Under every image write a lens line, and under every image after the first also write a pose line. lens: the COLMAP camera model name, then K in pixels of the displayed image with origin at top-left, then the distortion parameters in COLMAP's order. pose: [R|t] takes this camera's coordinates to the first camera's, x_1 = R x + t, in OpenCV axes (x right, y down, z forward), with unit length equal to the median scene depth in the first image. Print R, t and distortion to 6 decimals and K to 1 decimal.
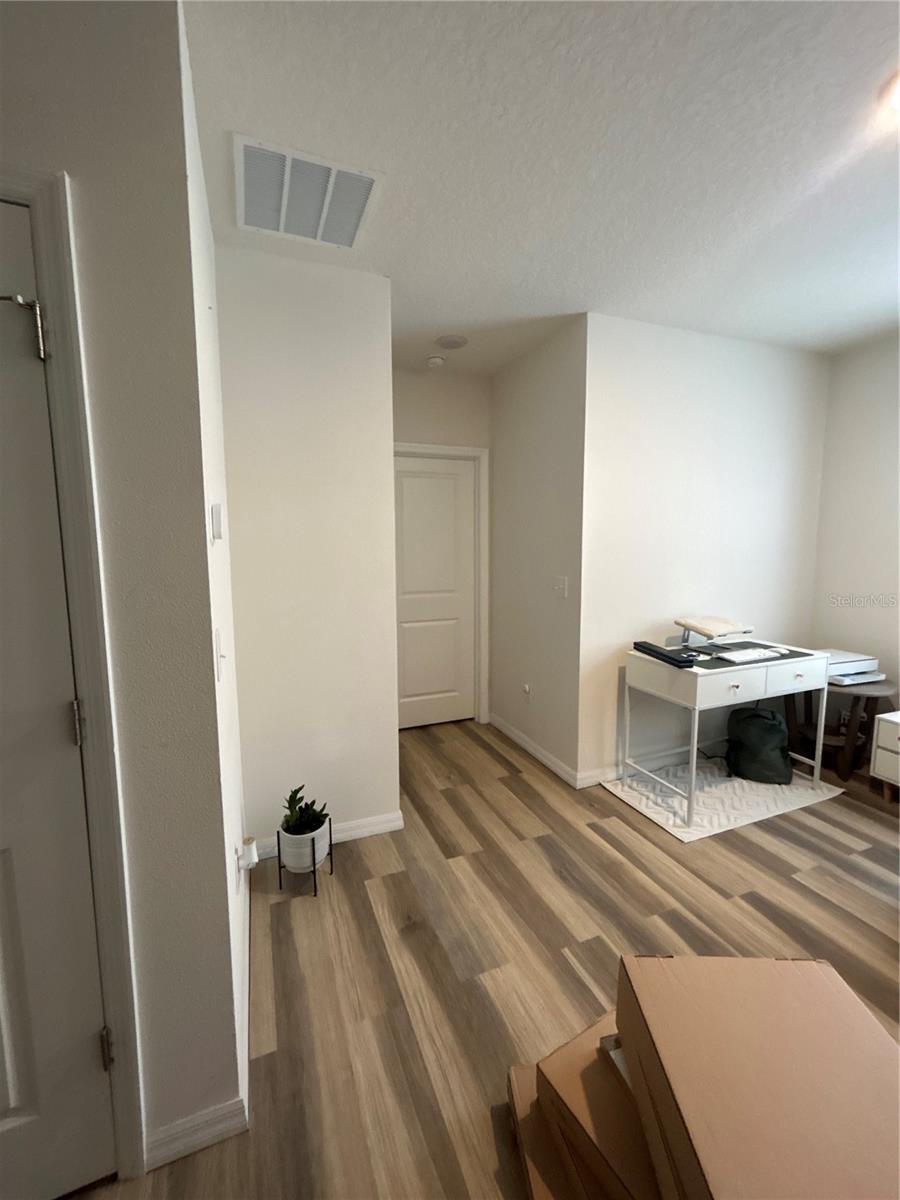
lens RADIAL K [[484.6, 0, 448.3], [0, 484.6, 595.1], [0, 0, 1]] dist [-0.000224, 0.000577]
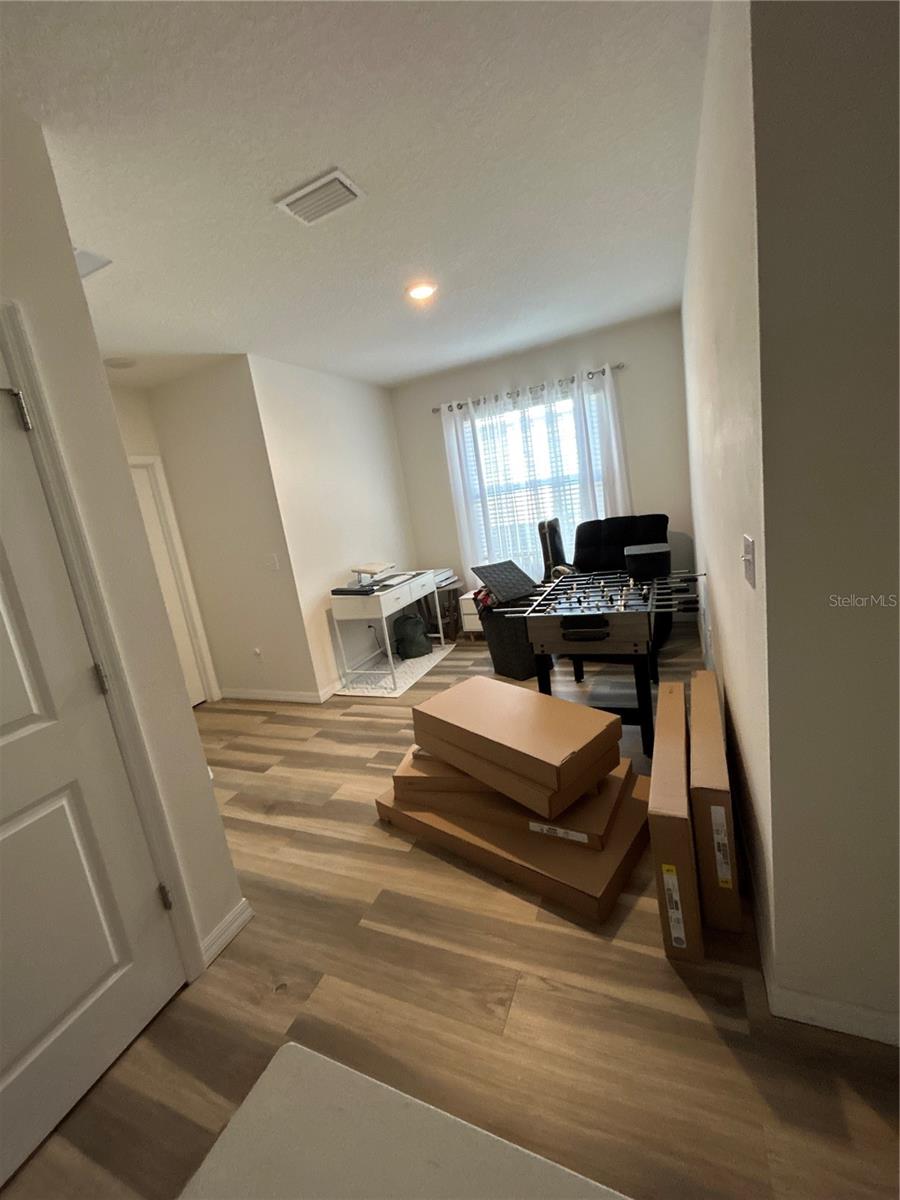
lens RADIAL K [[484.6, 0, 445.0], [0, 484.6, 596.7], [0, 0, 1]] dist [-0.000224, 0.000577]
pose [[0.705965, -0.236559, 0.667573, -0.337873], [0.220482, 0.969139, 0.110260, 0.032939], [-0.673054, 0.069348, 0.736335, -0.273017]]
